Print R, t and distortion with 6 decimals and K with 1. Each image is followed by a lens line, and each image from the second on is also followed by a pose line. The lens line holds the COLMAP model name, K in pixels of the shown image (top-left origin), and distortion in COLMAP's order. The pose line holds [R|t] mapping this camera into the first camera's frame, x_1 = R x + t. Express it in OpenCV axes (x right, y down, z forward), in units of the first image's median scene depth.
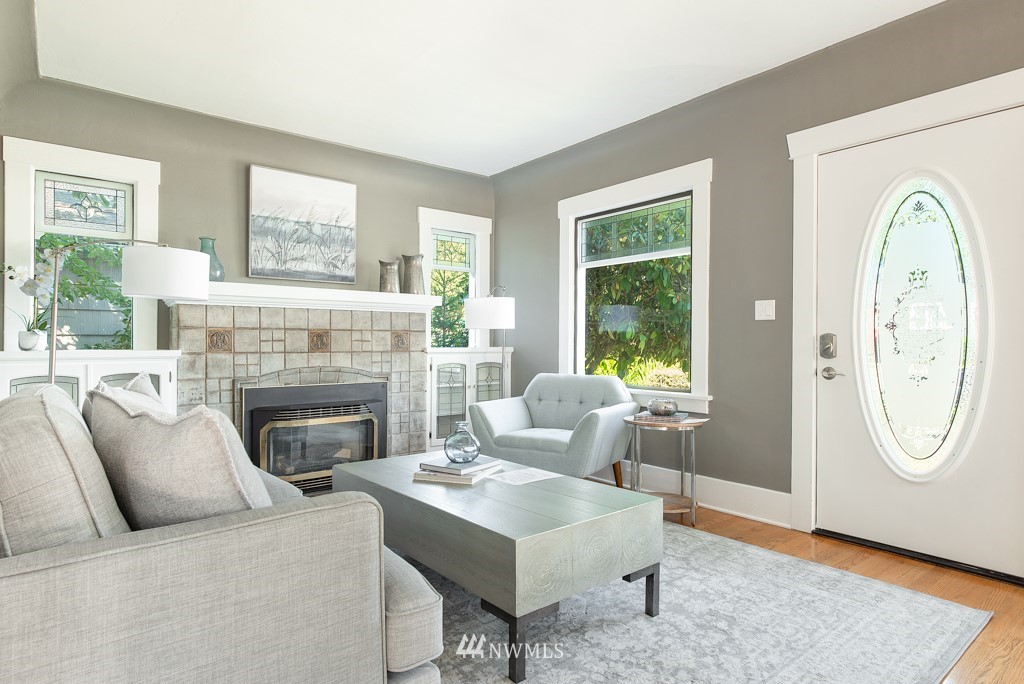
lens RADIAL K [[569.9, 0, 511.9], [0, 569.9, 341.2], [0, 0, 1]] dist [0.001038, -0.000091]
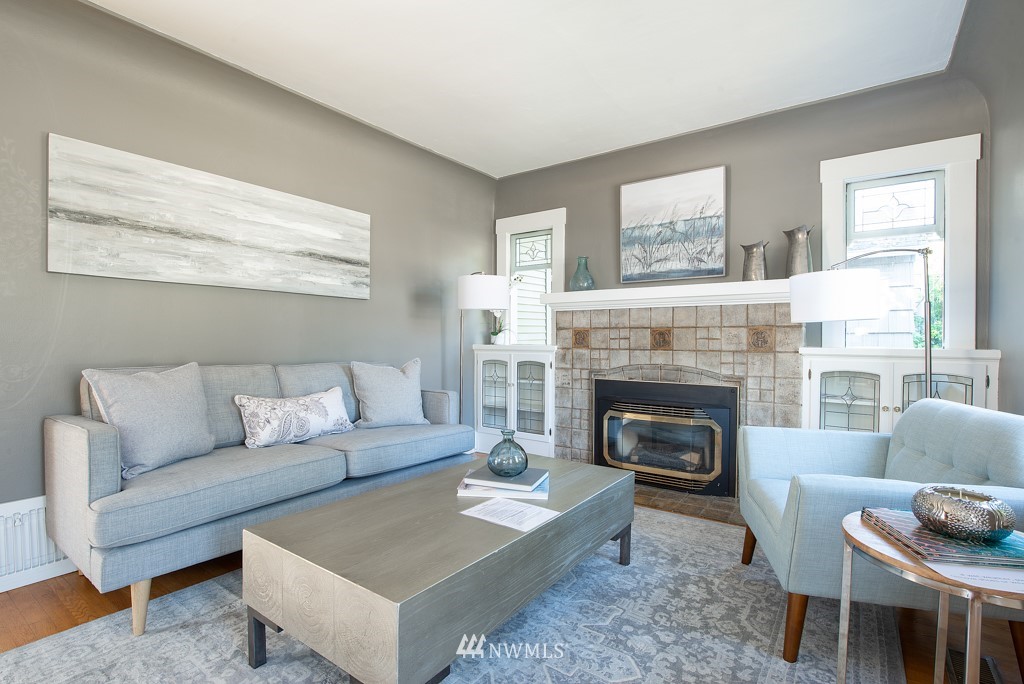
lens RADIAL K [[477.6, 0, 513.7], [0, 477.6, 344.8], [0, 0, 1]] dist [-0.001185, -0.002391]
pose [[0.273759, 0.010302, -0.961743, 0.393020], [-0.002249, 0.999947, 0.010071, 0.002124], [0.961796, -0.000594, 0.273768, 0.507007]]
